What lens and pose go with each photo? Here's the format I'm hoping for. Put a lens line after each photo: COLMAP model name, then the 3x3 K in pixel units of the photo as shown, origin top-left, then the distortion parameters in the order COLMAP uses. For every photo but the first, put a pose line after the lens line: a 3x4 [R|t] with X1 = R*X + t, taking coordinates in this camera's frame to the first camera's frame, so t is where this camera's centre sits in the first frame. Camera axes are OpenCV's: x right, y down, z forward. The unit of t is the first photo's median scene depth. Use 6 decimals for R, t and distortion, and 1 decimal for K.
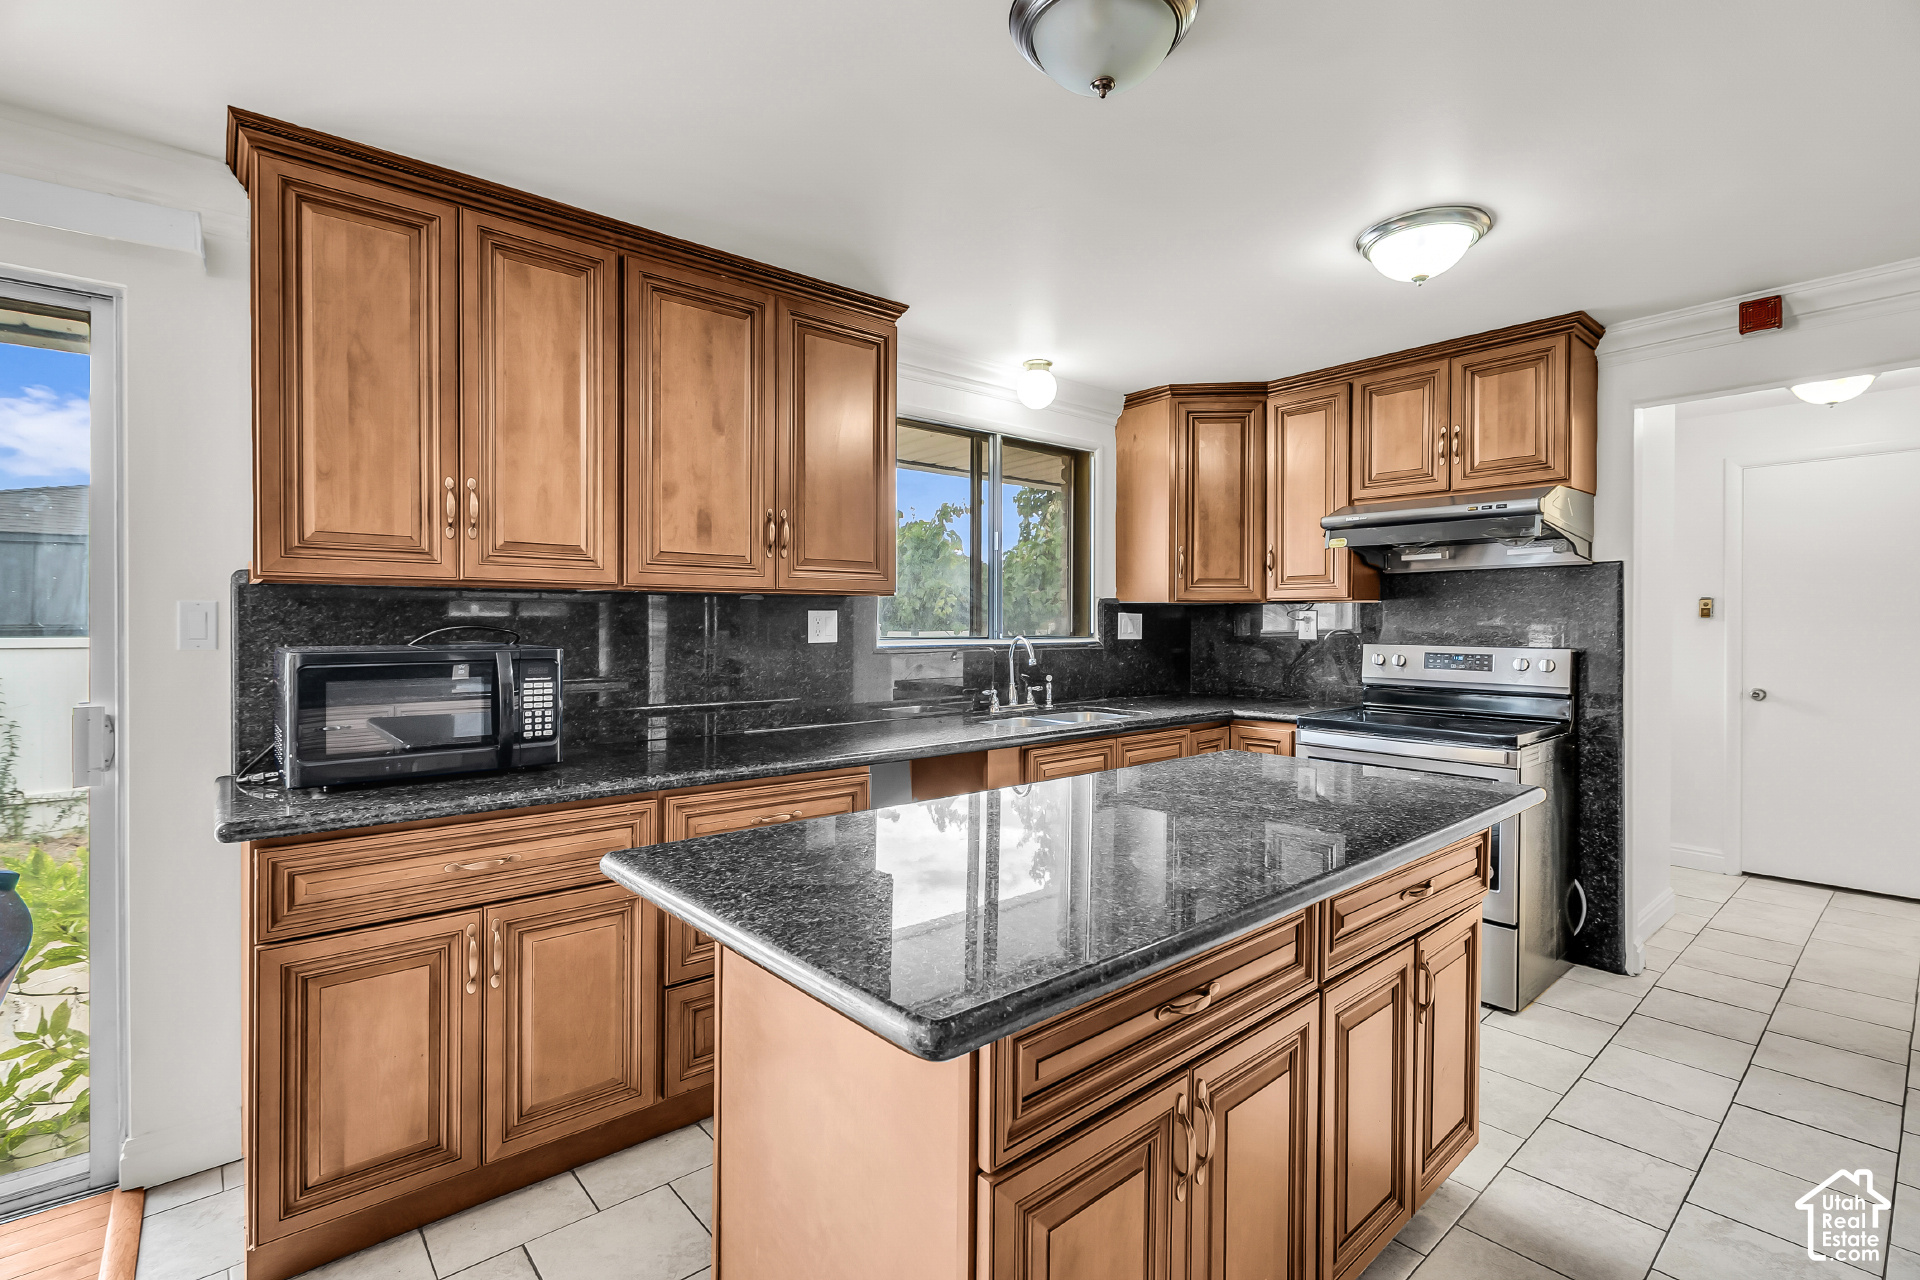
lens RADIAL K [[886.9, 0, 964.8], [0, 886.9, 632.1], [0, 0, 1]] dist [-0.002087, 0.000627]
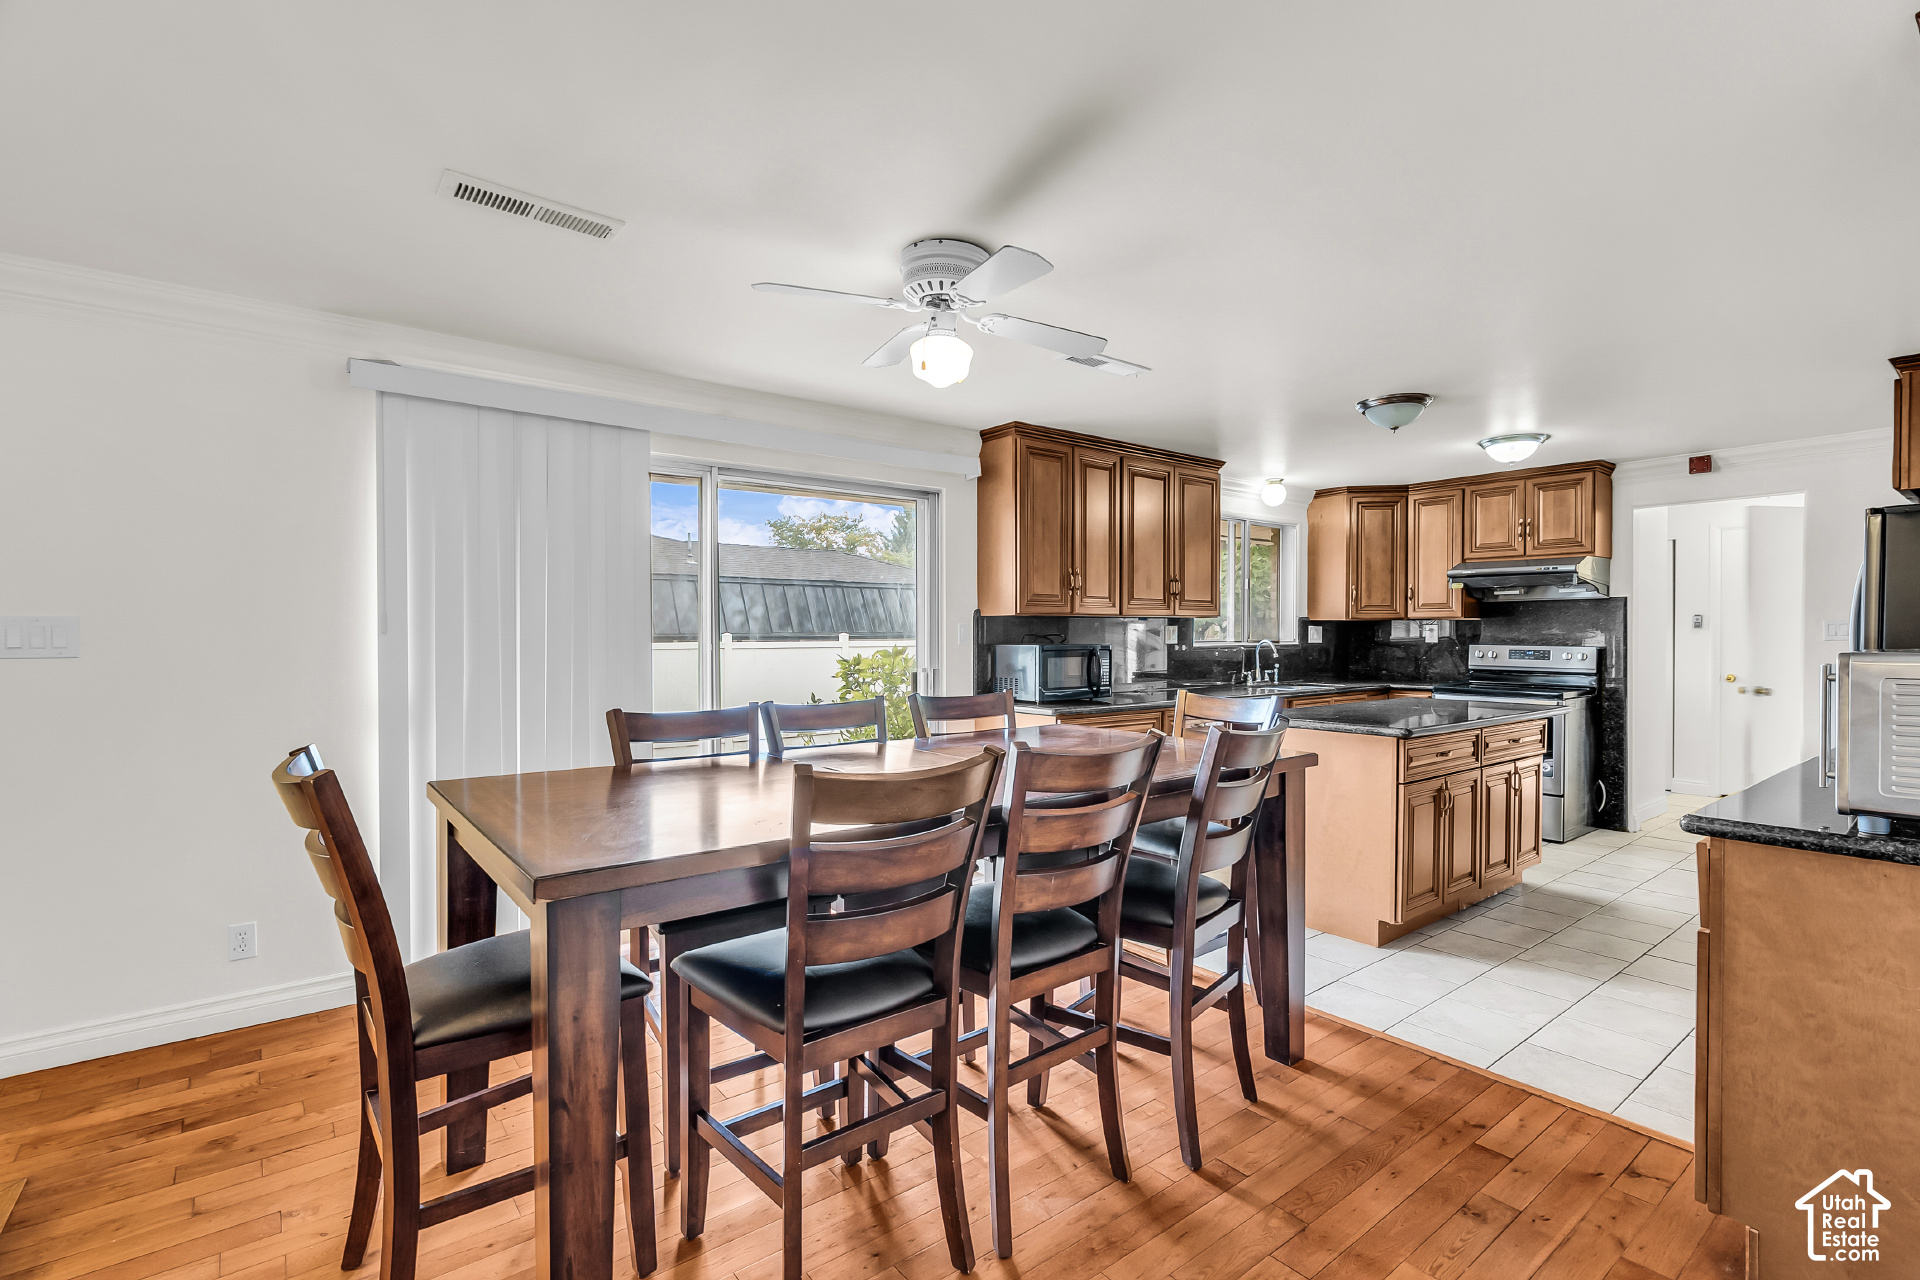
lens RADIAL K [[886.9, 0, 964.3], [0, 886.9, 644.5], [0, 0, 1]] dist [-0.002087, 0.000627]
pose [[0.998587, -0.000464, -0.053133, -0.435048], [0.000677, 0.999992, 0.003976, 0.005788], [0.053131, -0.004006, 0.998580, -0.754397]]
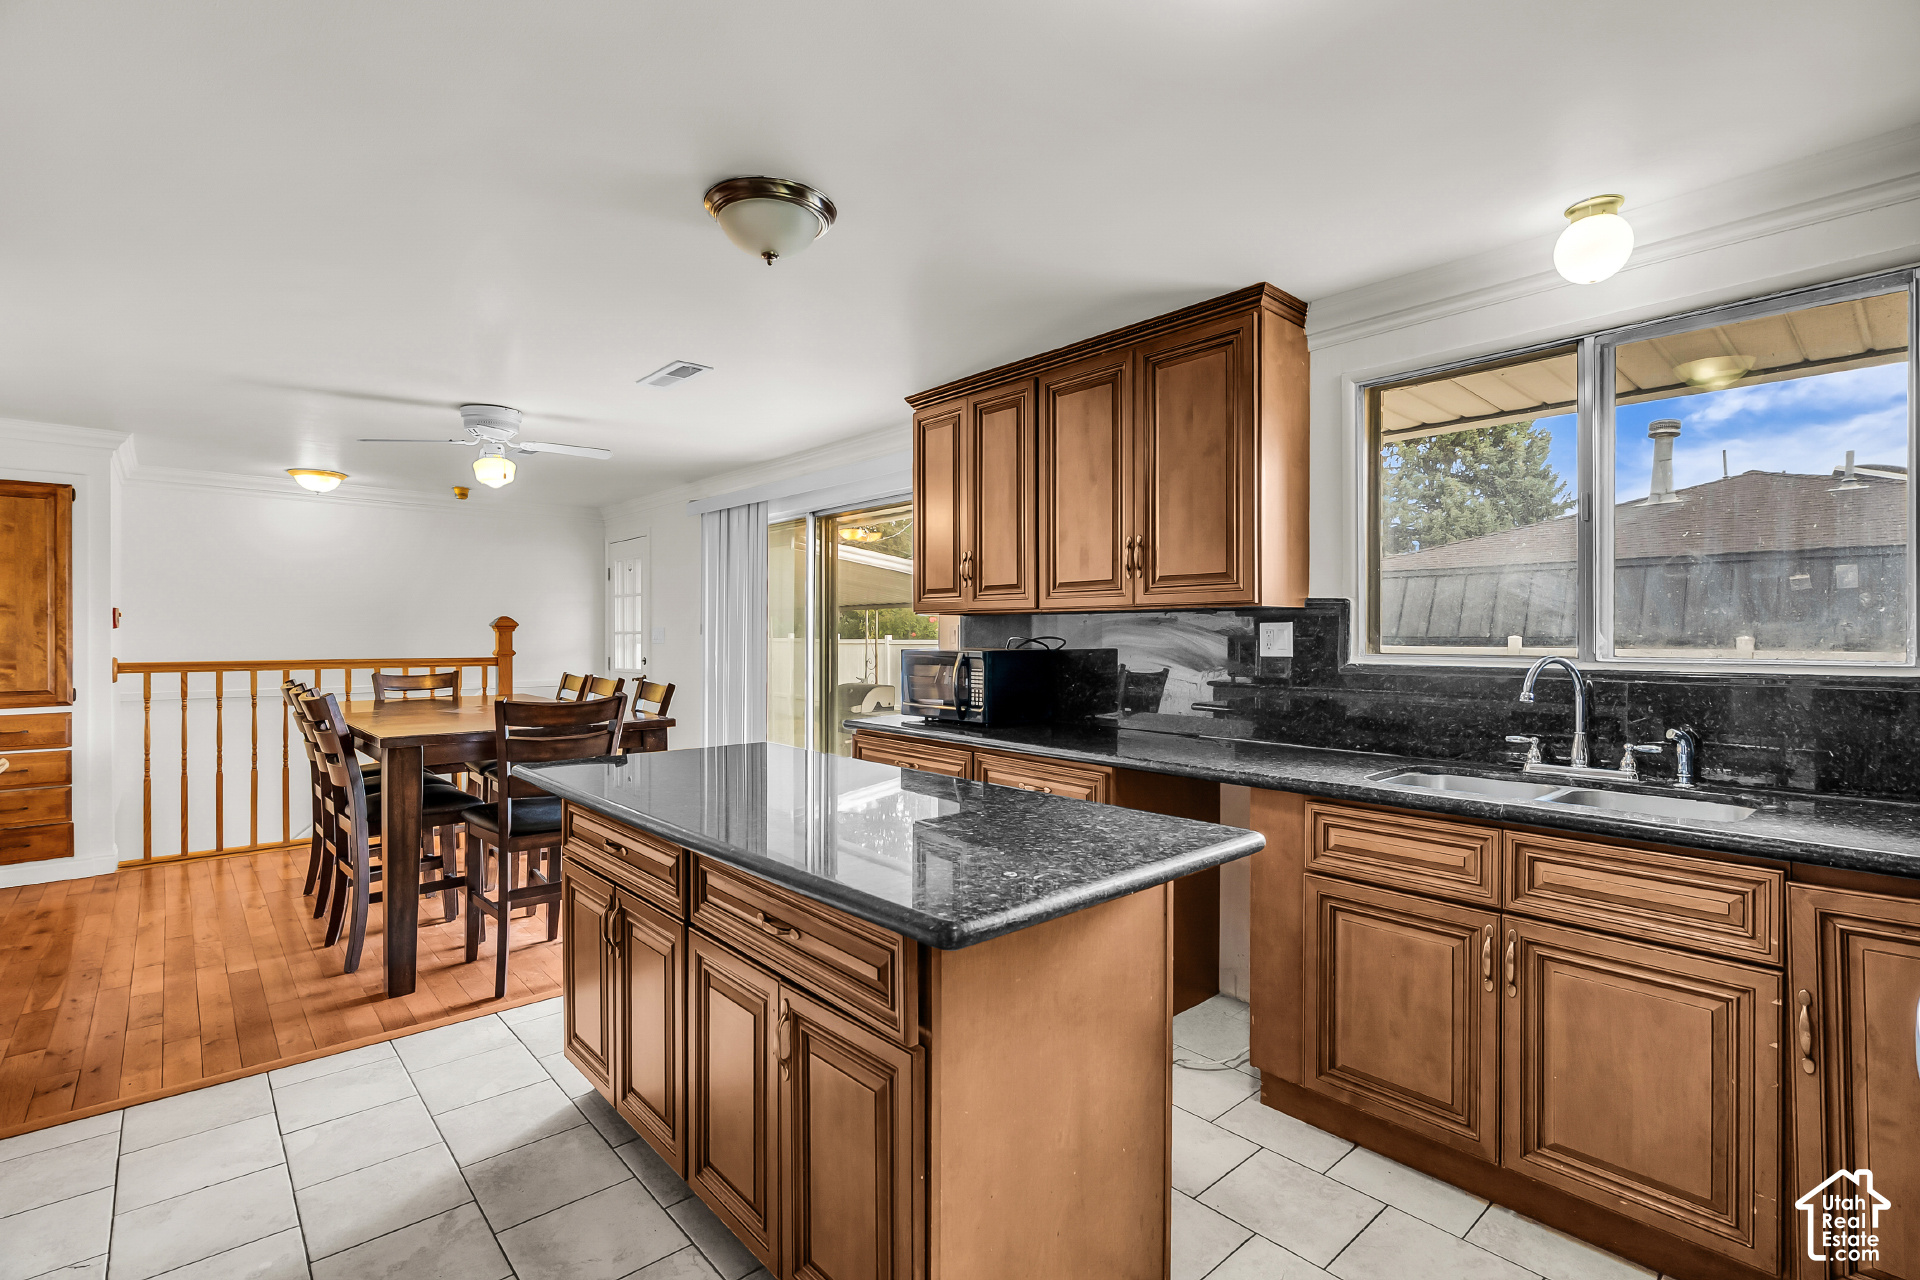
lens RADIAL K [[886.9, 0, 969.3], [0, 886.9, 632.6], [0, 0, 1]] dist [-0.002087, 0.000627]
pose [[0.025070, 0.001558, -0.999684, 0.699635], [-0.006916, 0.999975, 0.001385, -0.011608], [0.999662, 0.006879, 0.025080, 0.576382]]
